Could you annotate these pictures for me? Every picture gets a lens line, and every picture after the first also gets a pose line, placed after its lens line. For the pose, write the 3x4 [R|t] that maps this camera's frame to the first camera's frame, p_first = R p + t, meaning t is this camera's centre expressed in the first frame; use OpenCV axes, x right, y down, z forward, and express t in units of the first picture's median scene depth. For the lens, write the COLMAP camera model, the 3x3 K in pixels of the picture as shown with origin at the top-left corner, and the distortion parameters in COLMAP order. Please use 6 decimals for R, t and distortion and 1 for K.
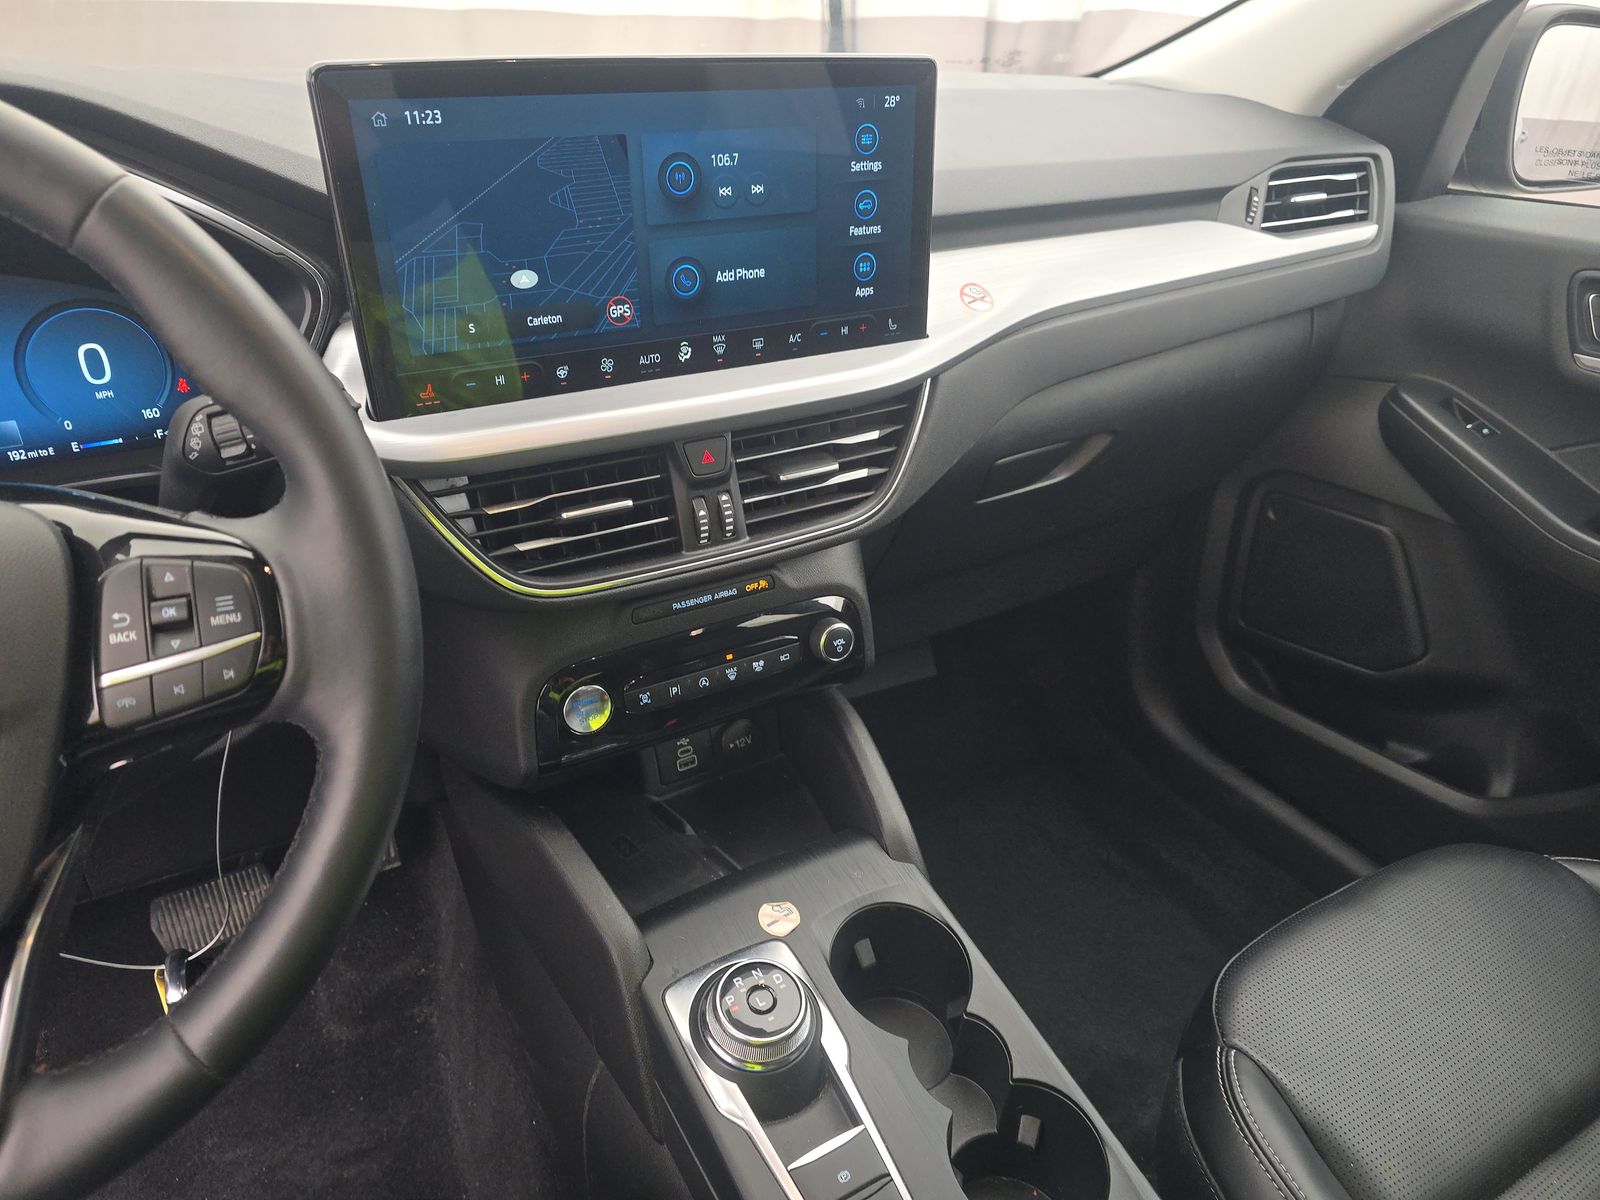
lens RADIAL K [[1048.9, 0, 798.0], [0, 1048.9, 559.7], [0, 0, 1]] dist [0.019574, -0.022600]
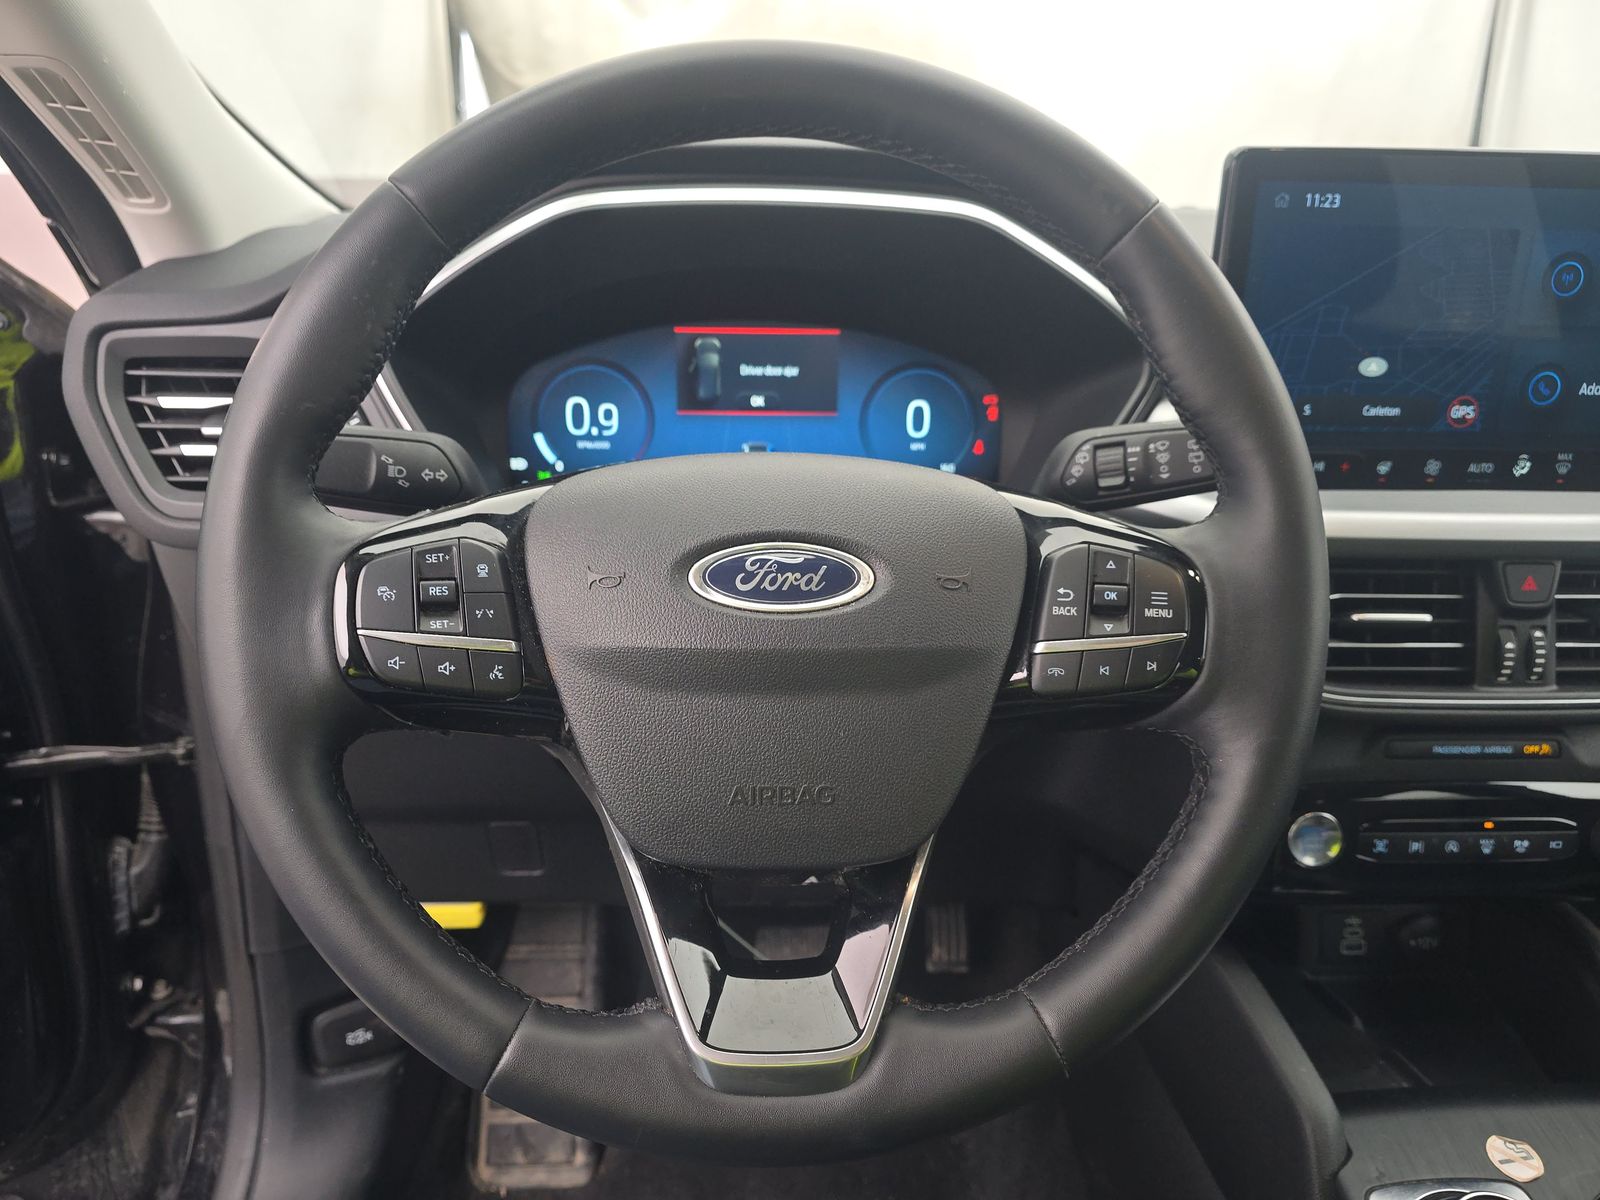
lens RADIAL K [[1048.9, 0, 800.8], [0, 1048.9, 568.7], [0, 0, 1]] dist [0.019574, -0.022600]
pose [[0.894040, 0.147417, -0.423037, -0.269670], [-0.217722, 0.968265, -0.122717, 0.135941], [0.391522, 0.201819, 0.897764, -0.039252]]
